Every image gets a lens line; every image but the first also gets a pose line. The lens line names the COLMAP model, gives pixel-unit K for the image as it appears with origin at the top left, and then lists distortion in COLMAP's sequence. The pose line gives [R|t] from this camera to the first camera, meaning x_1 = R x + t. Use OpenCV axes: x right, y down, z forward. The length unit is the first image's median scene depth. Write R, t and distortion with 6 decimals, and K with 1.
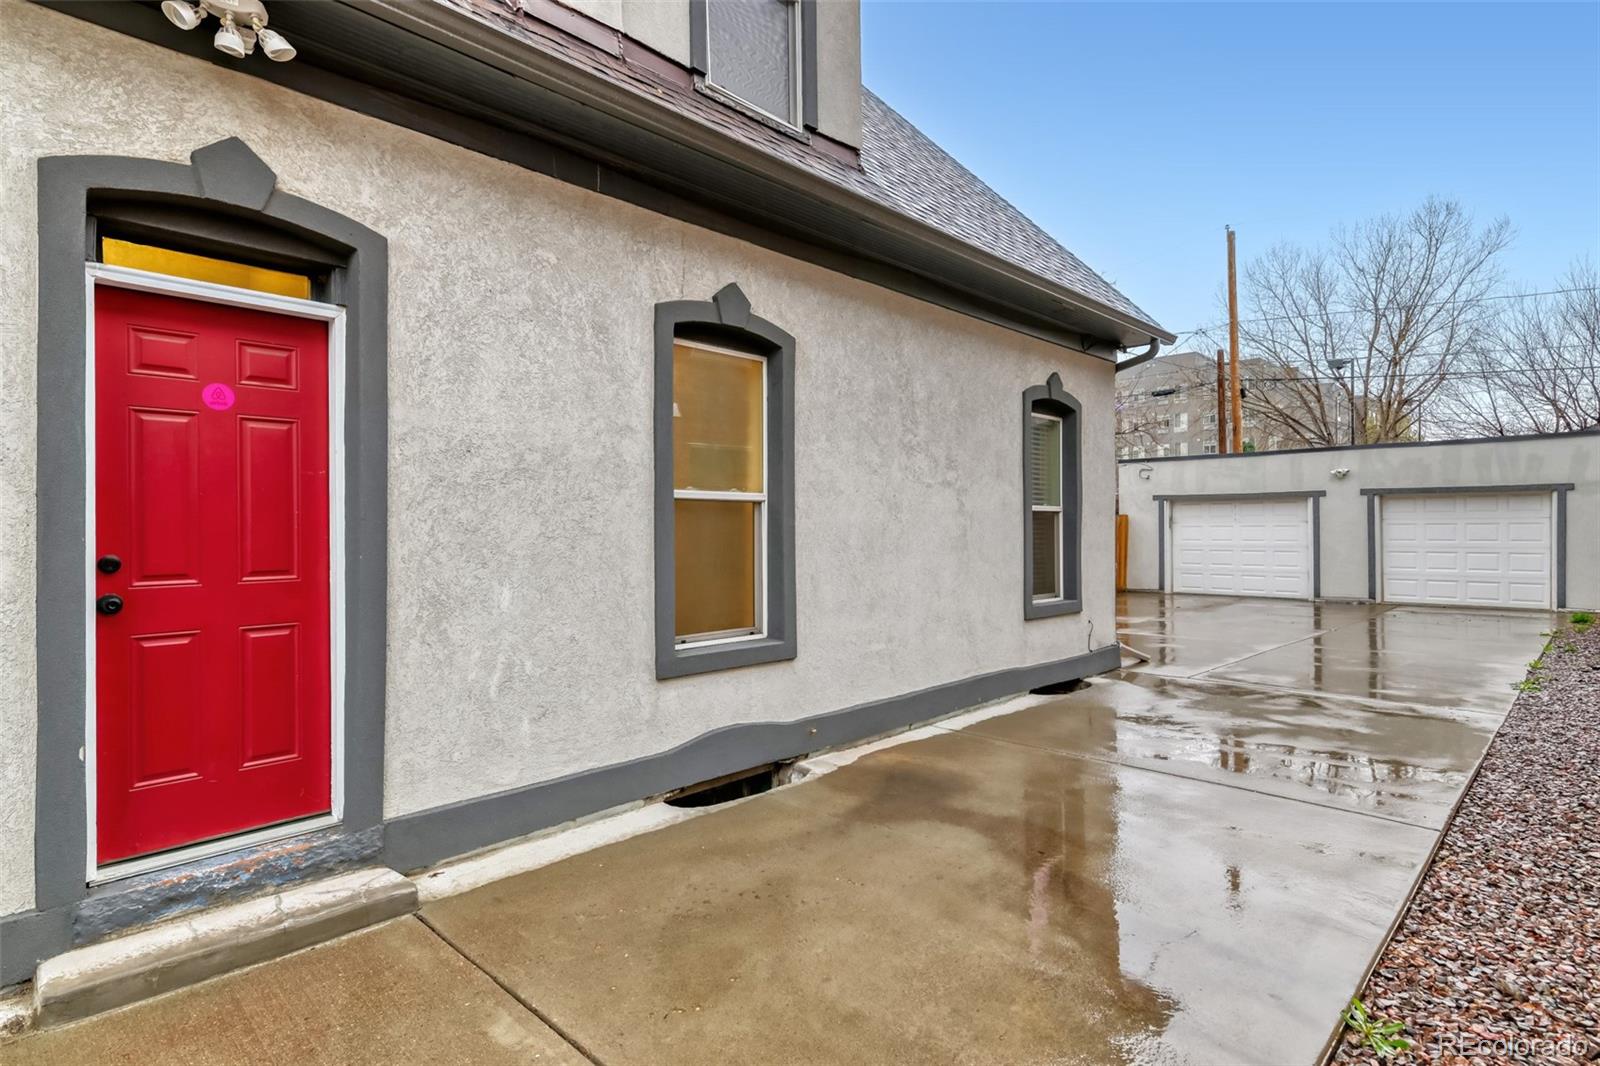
lens RADIAL K [[825.0, 0, 795.3], [0, 825.0, 528.1], [0, 0, 1]] dist [-0.005242, -0.000325]
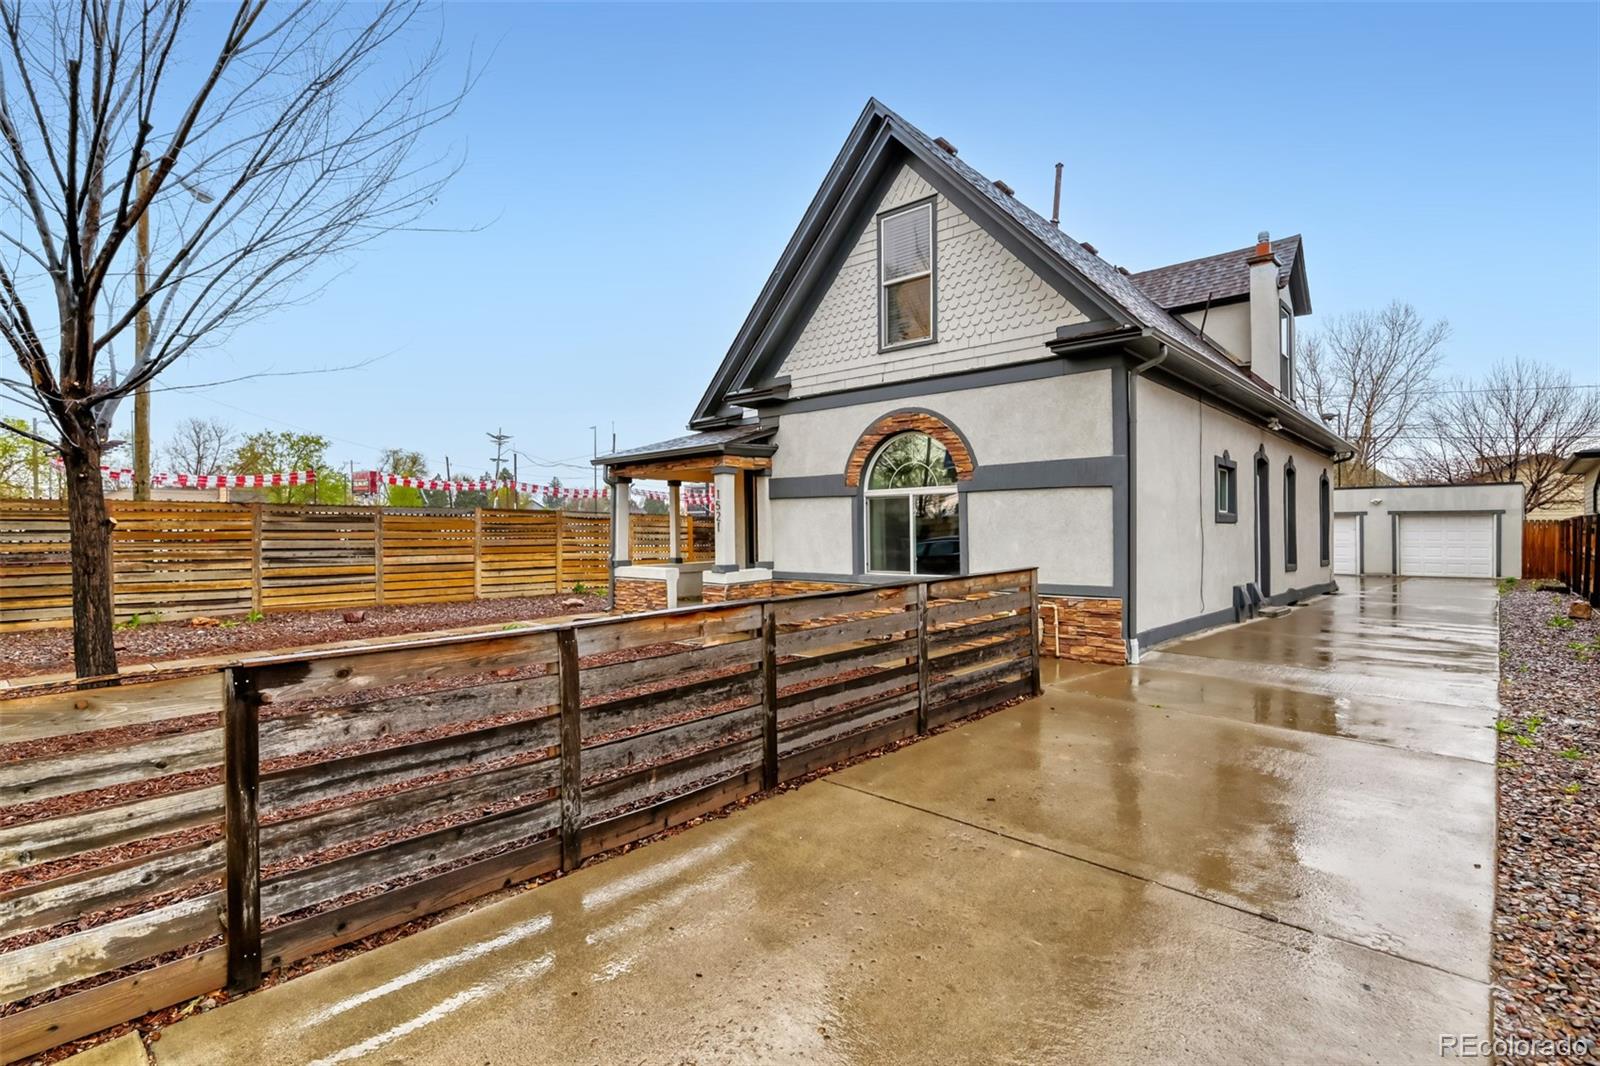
lens RADIAL K [[772.7, 0, 803.8], [0, 772.7, 530.8], [0, 0, 1]] dist [-0.018995, -0.000255]
pose [[0.999113, 0.009959, 0.040922, -0.607723], [-0.009910, 0.999950, -0.001392, 0.009306], [-0.040934, 0.000985, 0.999161, -0.561570]]
